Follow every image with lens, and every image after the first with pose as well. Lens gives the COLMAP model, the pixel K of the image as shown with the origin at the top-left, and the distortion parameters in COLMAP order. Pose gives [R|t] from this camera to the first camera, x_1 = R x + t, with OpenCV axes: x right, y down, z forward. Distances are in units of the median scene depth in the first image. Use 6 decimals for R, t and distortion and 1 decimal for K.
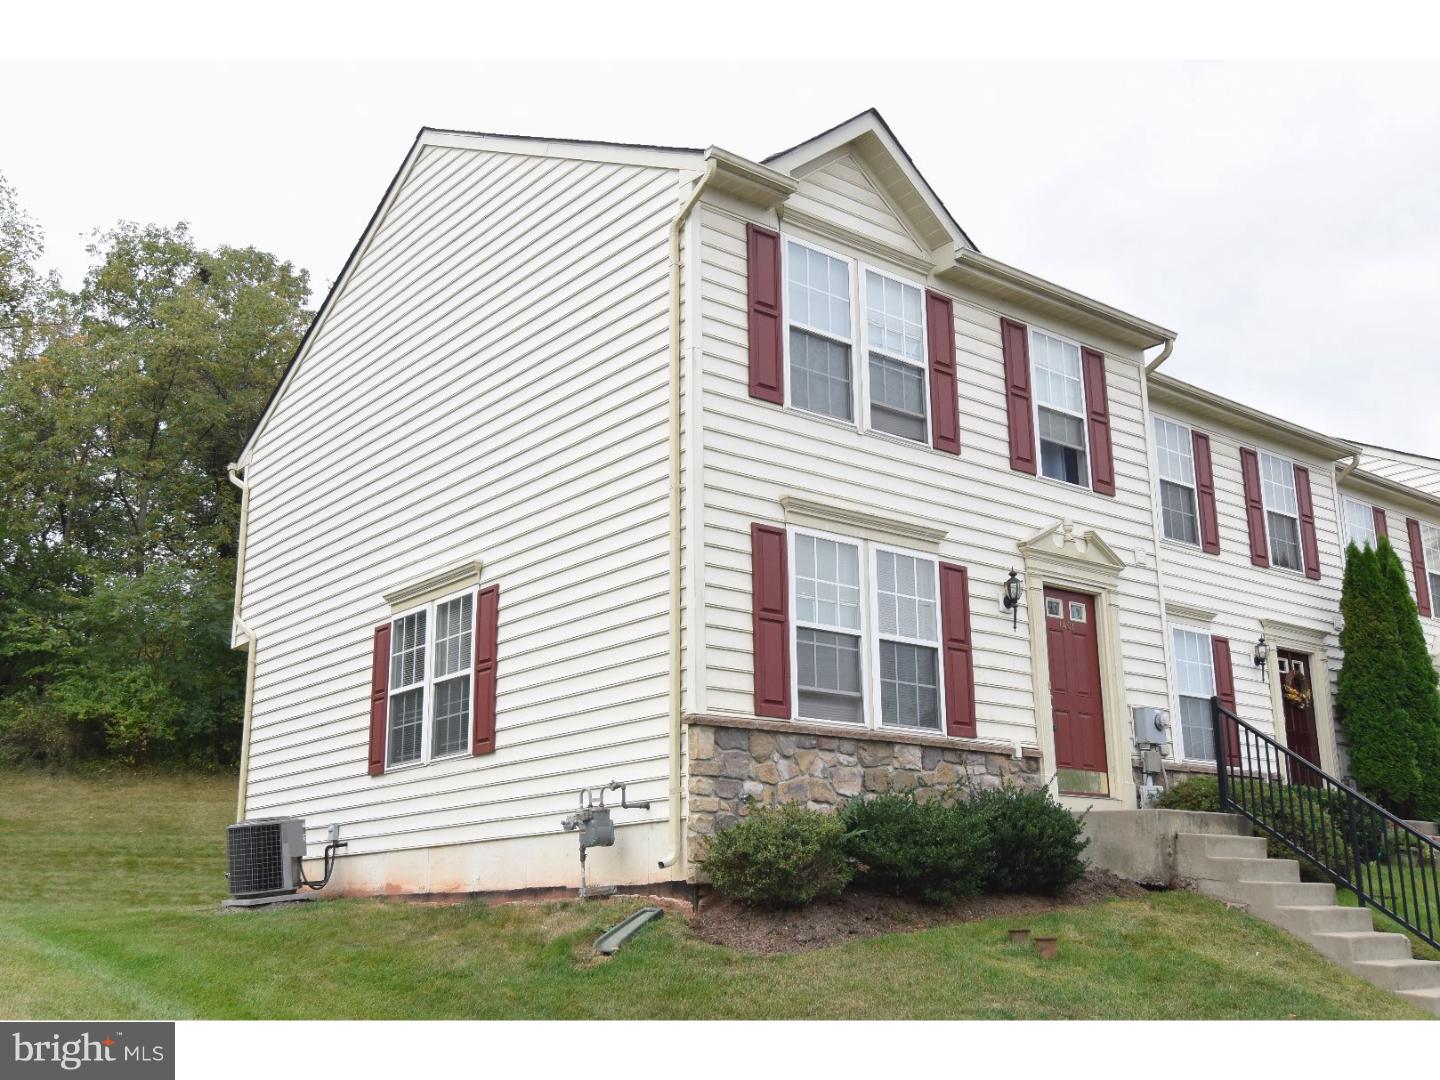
lens RADIAL K [[1493.3, 0, 718.4], [0, 1493.3, 542.1], [0, 0, 1]] dist [-0.001502, 0.000000]
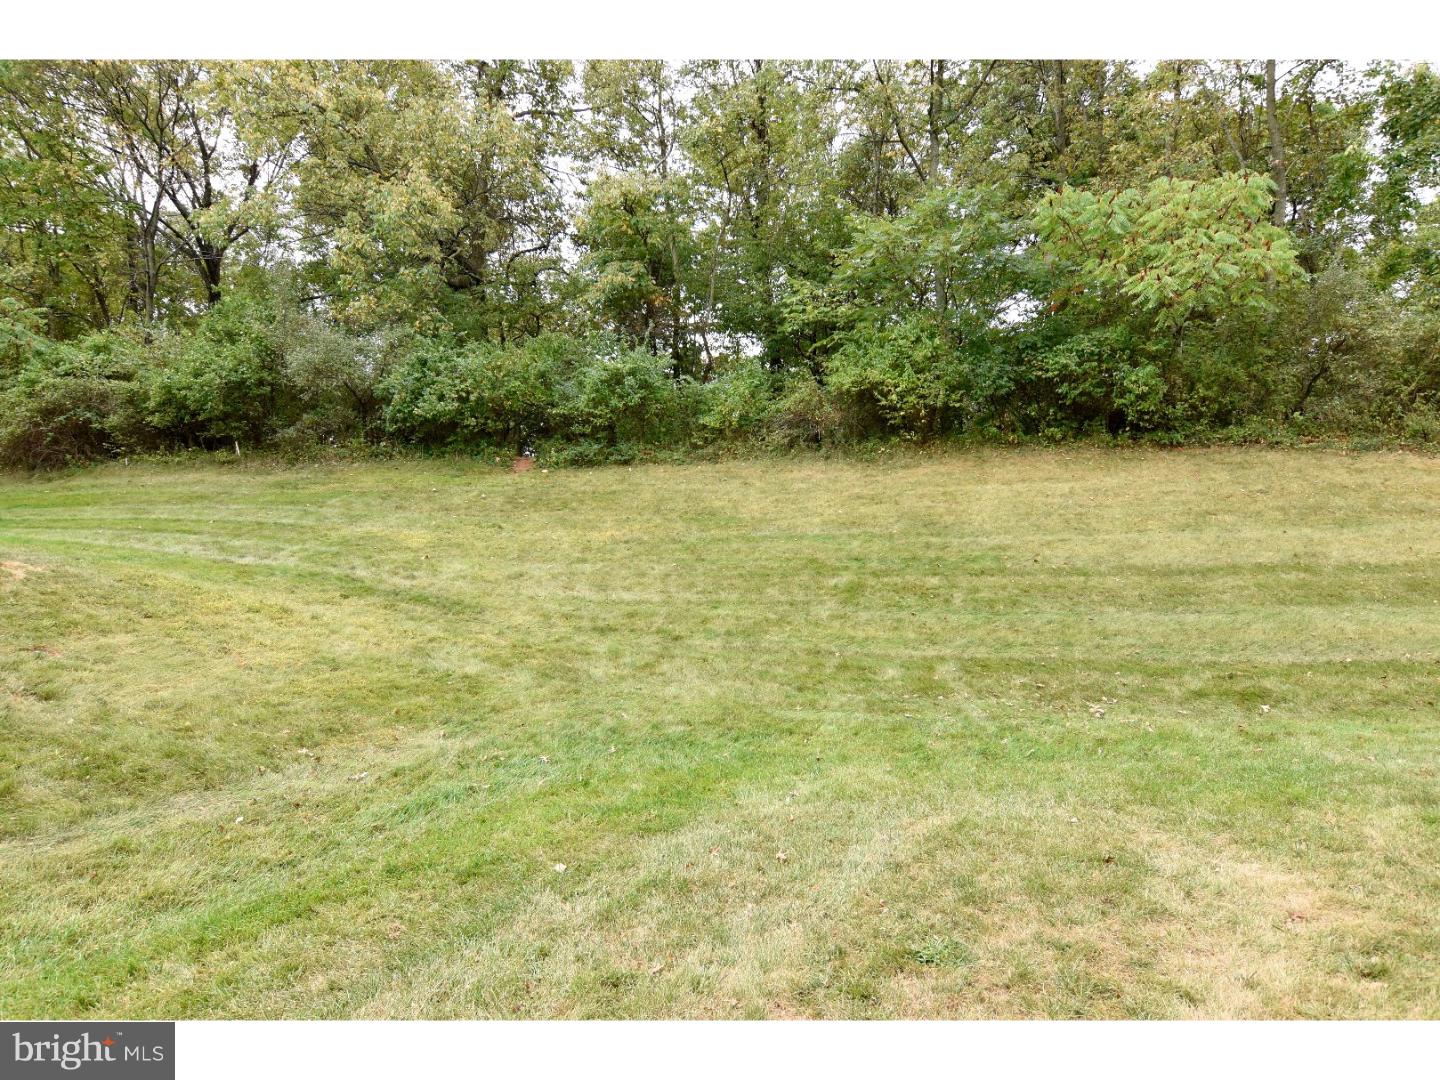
lens RADIAL K [[879.0, 0, 719.7], [0, 879.0, 540.6], [0, 0, 1]] dist [0.000889, 0.000046]
pose [[0.748768, 0.009170, -0.662768, -0.155613], [0.155862, 0.969431, 0.189500, 0.095418], [0.644246, -0.245192, 0.724450, 0.578648]]
